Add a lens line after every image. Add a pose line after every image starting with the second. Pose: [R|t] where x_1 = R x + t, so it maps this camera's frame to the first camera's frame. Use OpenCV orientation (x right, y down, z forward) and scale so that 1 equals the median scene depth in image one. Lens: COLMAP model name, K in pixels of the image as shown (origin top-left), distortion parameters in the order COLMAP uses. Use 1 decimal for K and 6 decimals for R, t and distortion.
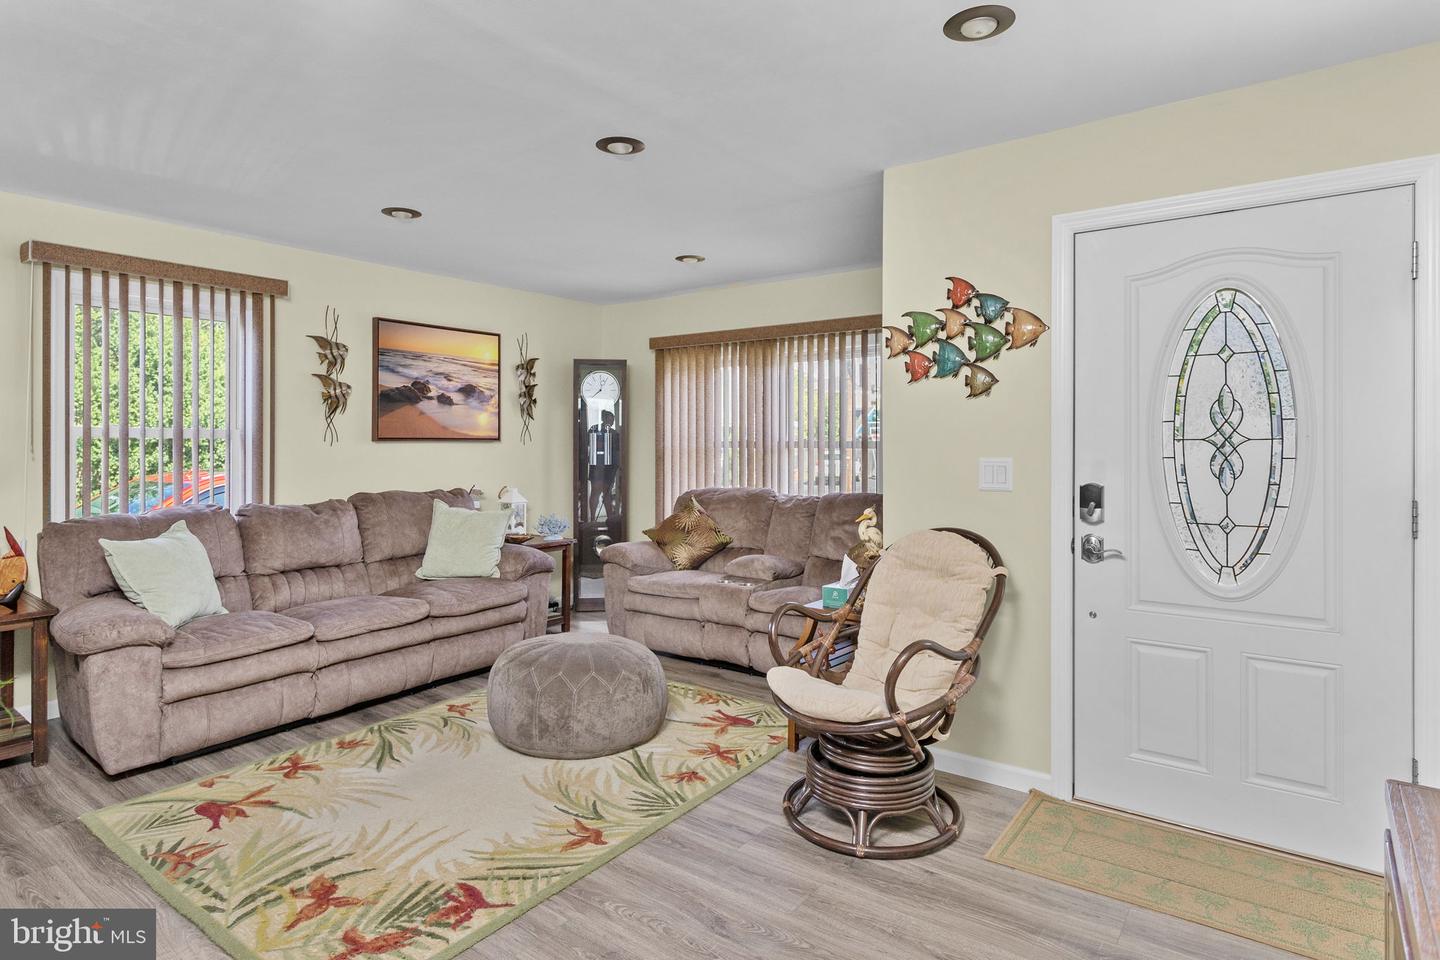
lens RADIAL K [[791.5, 0, 719.4], [0, 791.5, 449.9], [0, 0, 1]] dist [0.002394, 0.000911]
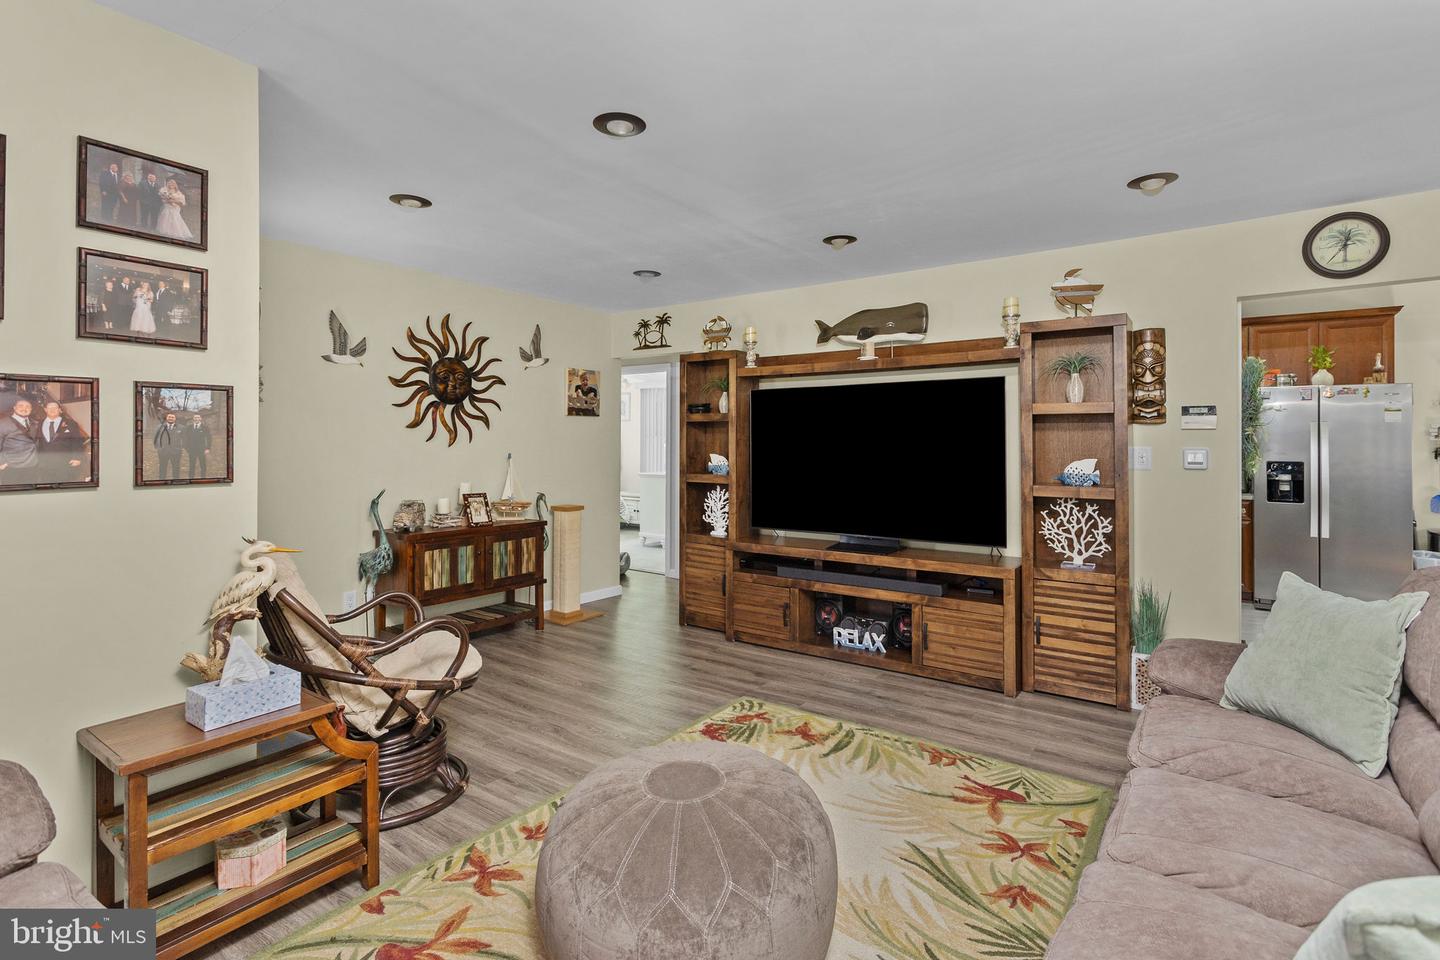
lens RADIAL K [[700.6, 0, 707.8], [0, 700.6, 447.9], [0, 0, 1]] dist [-0.000046, 0.000284]
pose [[-0.999957, -0.004080, -0.008306, -0.232053], [-0.004235, 0.999816, 0.018709, -0.024148], [0.008228, 0.018744, -0.999790, 1.894283]]
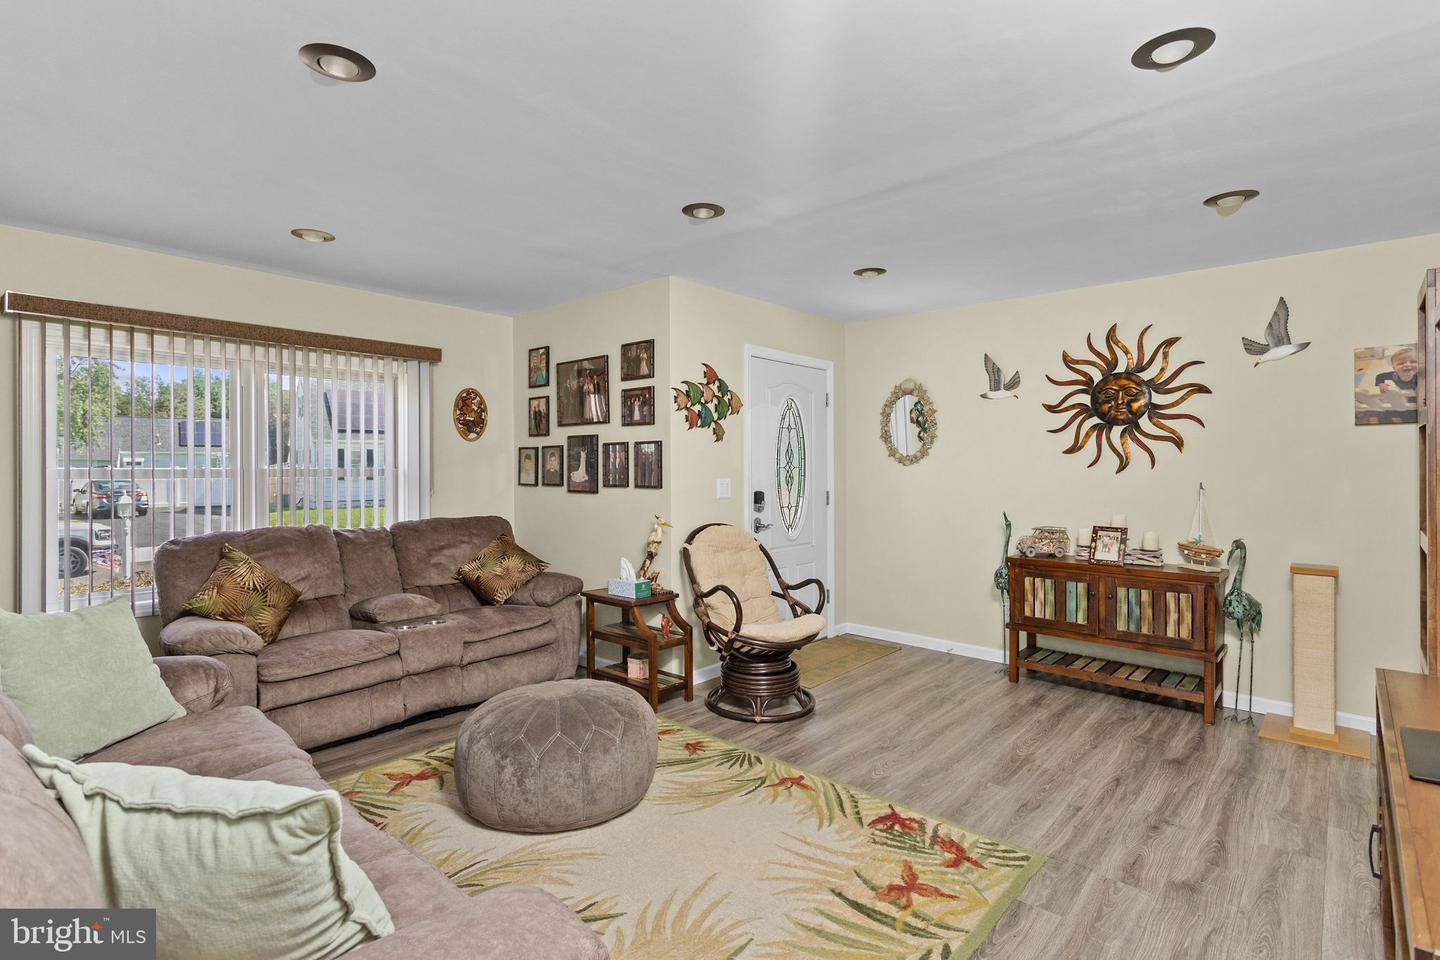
lens RADIAL K [[690.1, 0, 720.0], [0, 690.1, 480.0], [0, 0, 1]] dist [0.002288, -0.000015]
pose [[0.091138, -0.019941, 0.995639, -1.161863], [0.010817, 0.999760, 0.019033, -0.015632], [-0.995779, 0.009036, 0.091332, 0.927176]]
